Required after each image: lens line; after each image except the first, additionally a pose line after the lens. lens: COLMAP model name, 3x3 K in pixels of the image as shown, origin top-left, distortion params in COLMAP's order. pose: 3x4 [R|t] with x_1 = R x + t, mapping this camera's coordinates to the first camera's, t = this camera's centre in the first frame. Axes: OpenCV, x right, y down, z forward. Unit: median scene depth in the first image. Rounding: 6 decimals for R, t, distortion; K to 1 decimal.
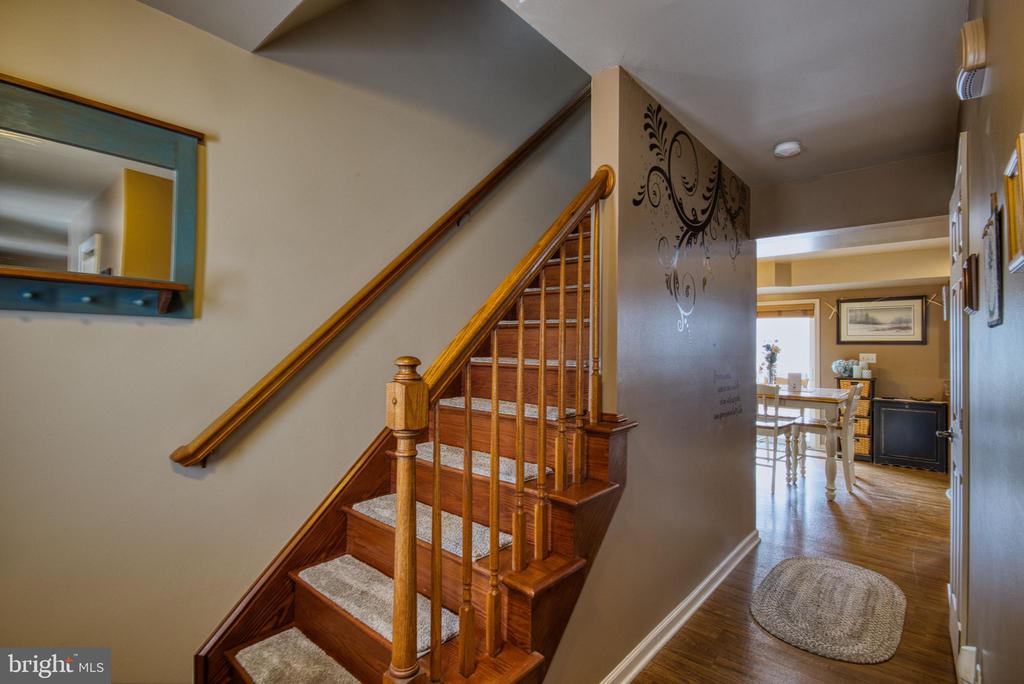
lens RADIAL K [[483.1, 0, 508.5], [0, 483.1, 340.4], [0, 0, 1]] dist [-0.001553, -0.000425]
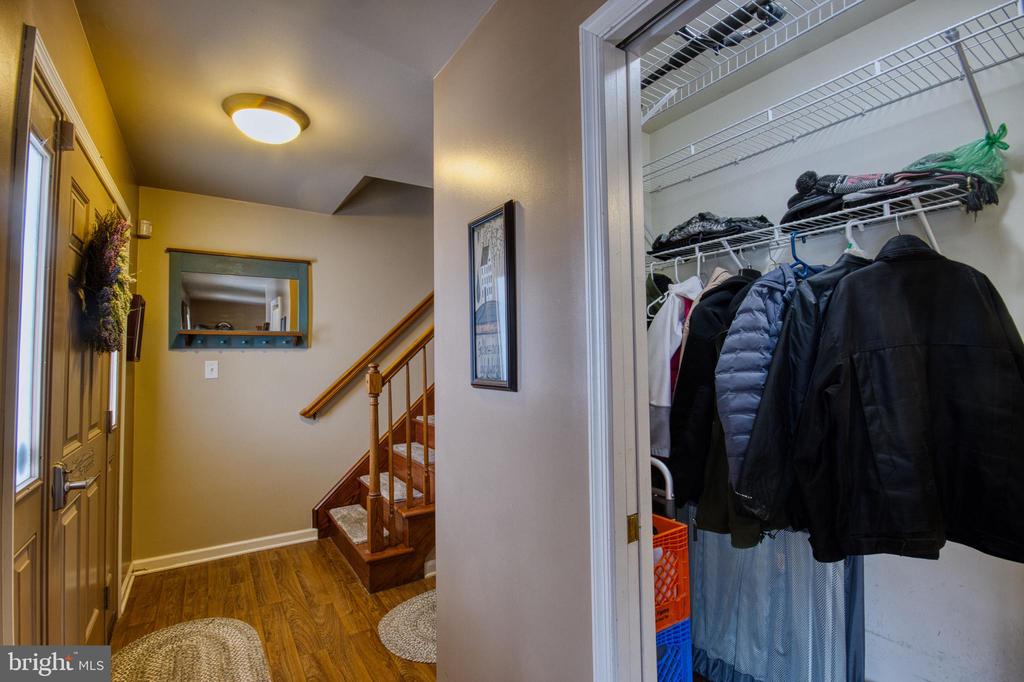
lens RADIAL K [[483.1, 0, 516.0], [0, 483.1, 342.3], [0, 0, 1]] dist [-0.001553, -0.000425]
pose [[0.960643, -0.035553, -0.275503, 0.794355], [0.031480, 0.999320, -0.019192, -0.000855], [0.275998, 0.009764, 0.961109, -0.770517]]
